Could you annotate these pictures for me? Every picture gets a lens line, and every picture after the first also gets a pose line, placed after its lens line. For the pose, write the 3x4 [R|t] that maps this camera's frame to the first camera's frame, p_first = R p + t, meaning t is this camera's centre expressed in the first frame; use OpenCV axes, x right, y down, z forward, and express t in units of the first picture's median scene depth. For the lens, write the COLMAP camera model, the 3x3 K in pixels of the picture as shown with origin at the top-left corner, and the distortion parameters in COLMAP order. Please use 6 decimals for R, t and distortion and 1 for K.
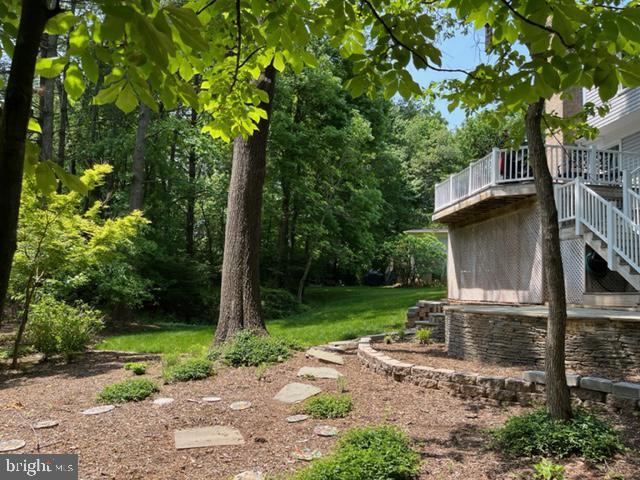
lens RADIAL K [[484.7, 0, 320.0], [0, 484.7, 240.0], [0, 0, 1]] dist [0.009676, 0.004026]
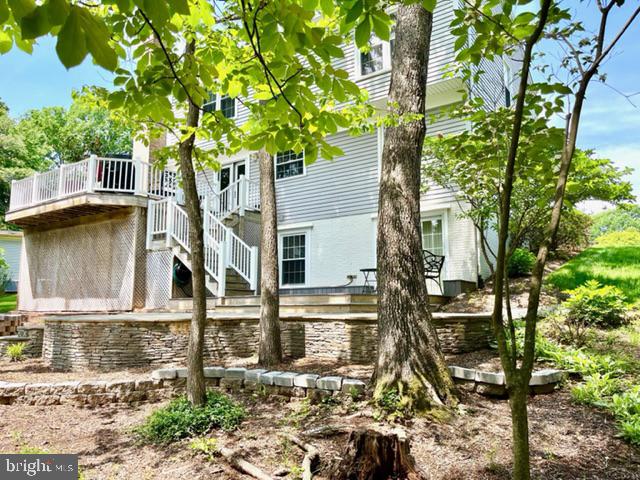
lens RADIAL K [[484.7, 0, 320.0], [0, 484.7, 240.0], [0, 0, 1]] dist [0.009676, 0.004026]
pose [[0.655824, 0.064489, 0.752154, -0.084134], [-0.051766, 0.997841, -0.040418, -0.000147], [-0.753136, -0.012429, 0.657747, -0.000711]]
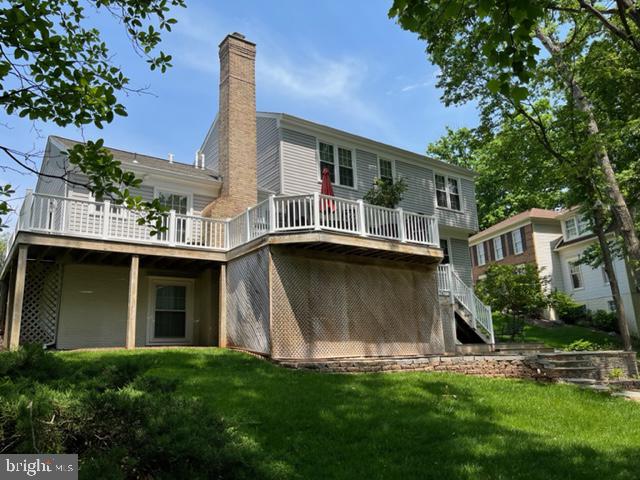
lens RADIAL K [[484.7, 0, 320.0], [0, 484.7, 240.0], [0, 0, 1]] dist [0.009676, 0.004026]
pose [[-0.490156, 0.200576, 0.848243, -0.554437], [-0.074976, 0.959854, -0.270293, 0.230620], [-0.868404, -0.196084, -0.455440, 2.073382]]
